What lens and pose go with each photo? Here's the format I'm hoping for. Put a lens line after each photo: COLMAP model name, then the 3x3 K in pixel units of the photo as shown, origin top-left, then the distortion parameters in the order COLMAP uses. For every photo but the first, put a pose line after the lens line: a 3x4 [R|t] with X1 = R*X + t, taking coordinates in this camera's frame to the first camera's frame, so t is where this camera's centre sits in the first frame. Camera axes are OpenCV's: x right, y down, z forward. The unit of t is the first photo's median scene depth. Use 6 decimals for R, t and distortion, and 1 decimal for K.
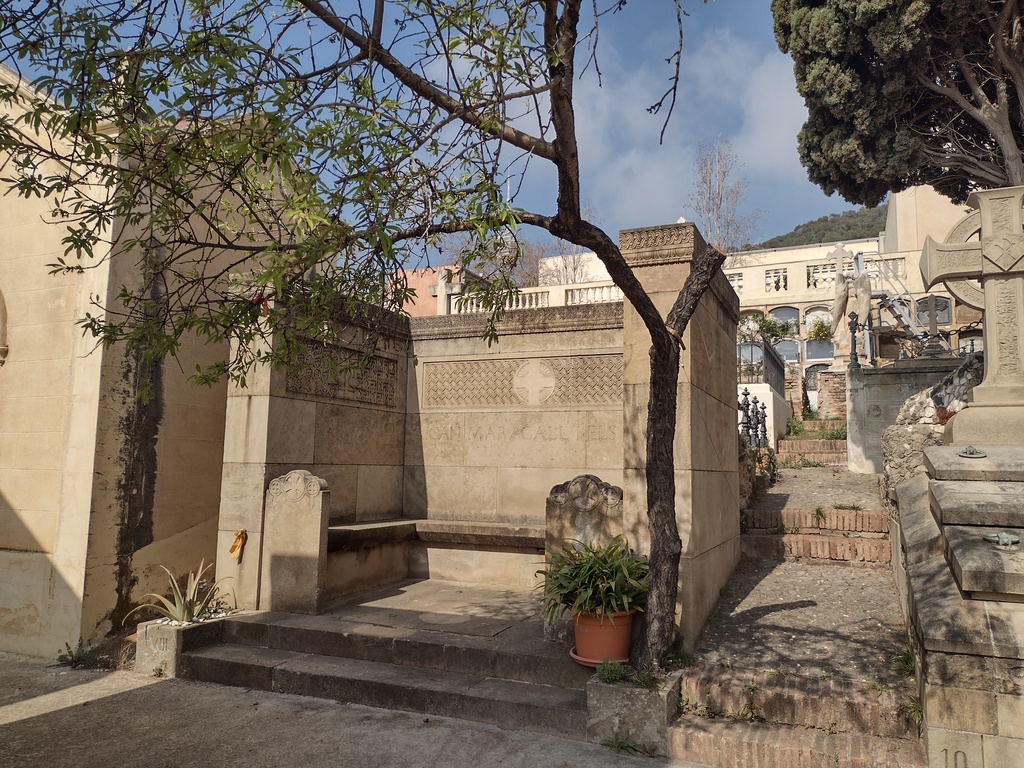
lens RADIAL K [[780.2, 0, 511.6], [0, 780.2, 379.4], [0, 0, 1]] dist [0.067913, 0.000584]
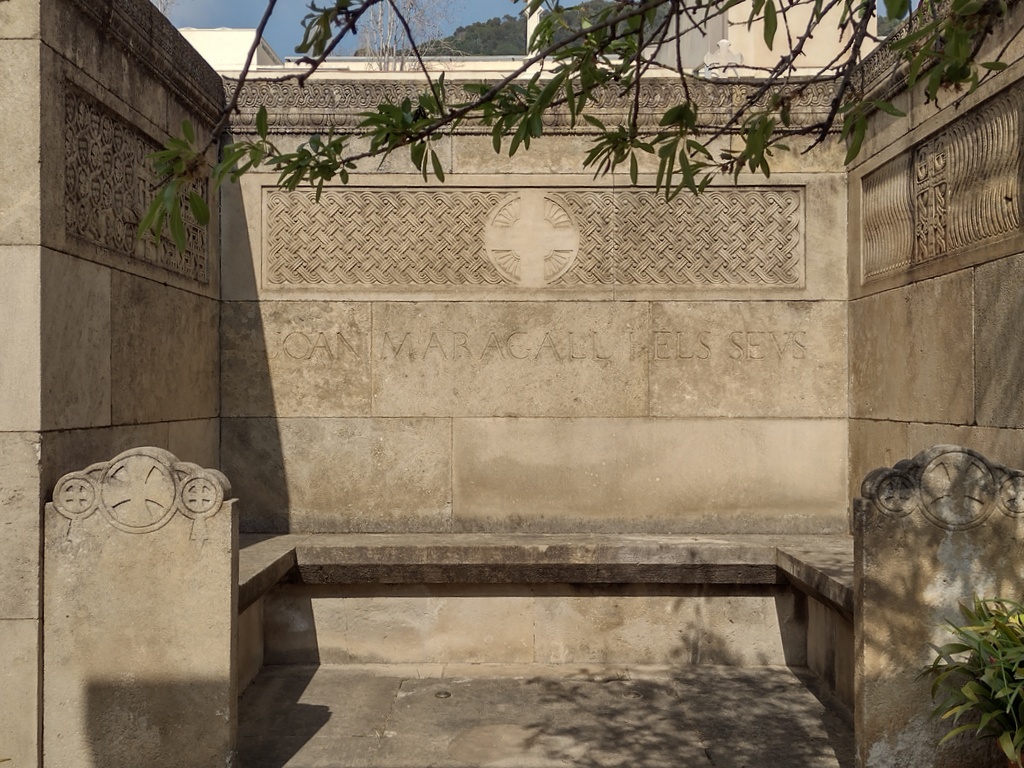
lens RADIAL K [[1190.9, 0, 513.1], [0, 1190.9, 388.8], [0, 0, 1]] dist [0.079946, 0.000000]
pose [[0.914142, -0.015690, 0.405091, -0.280311], [-0.030331, 0.993803, 0.106938, 0.017081], [-0.404258, -0.110044, 0.908001, 0.336544]]
